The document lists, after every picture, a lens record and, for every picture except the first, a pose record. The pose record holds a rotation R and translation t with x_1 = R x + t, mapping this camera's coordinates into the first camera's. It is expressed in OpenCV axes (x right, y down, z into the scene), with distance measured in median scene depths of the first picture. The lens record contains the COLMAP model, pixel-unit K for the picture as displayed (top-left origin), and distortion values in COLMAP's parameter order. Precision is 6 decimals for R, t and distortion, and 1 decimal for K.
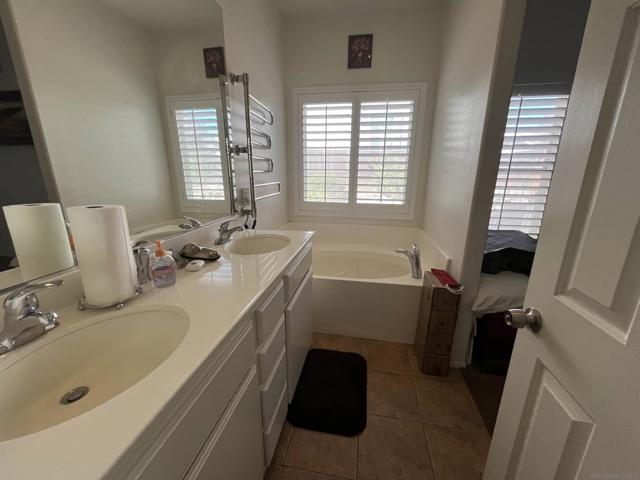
lens RADIAL K [[259.5, 0, 317.7], [0, 259.5, 237.7], [0, 0, 1]] dist [-0.002140, -0.000089]
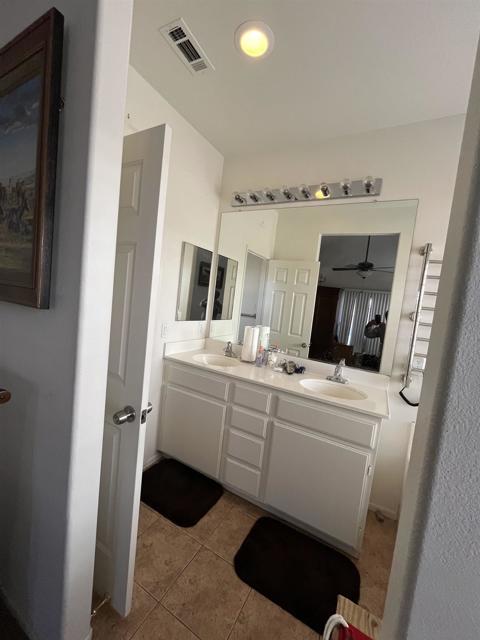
lens RADIAL K [[259.5, 0, 238.8], [0, 259.5, 317.4], [0, 0, 1]] dist [-0.002140, -0.000089]
pose [[-0.312419, 0.038736, -0.949154, 1.113435], [-0.350226, 0.924086, 0.152992, -0.333115], [0.883027, 0.380216, -0.275136, 0.936444]]
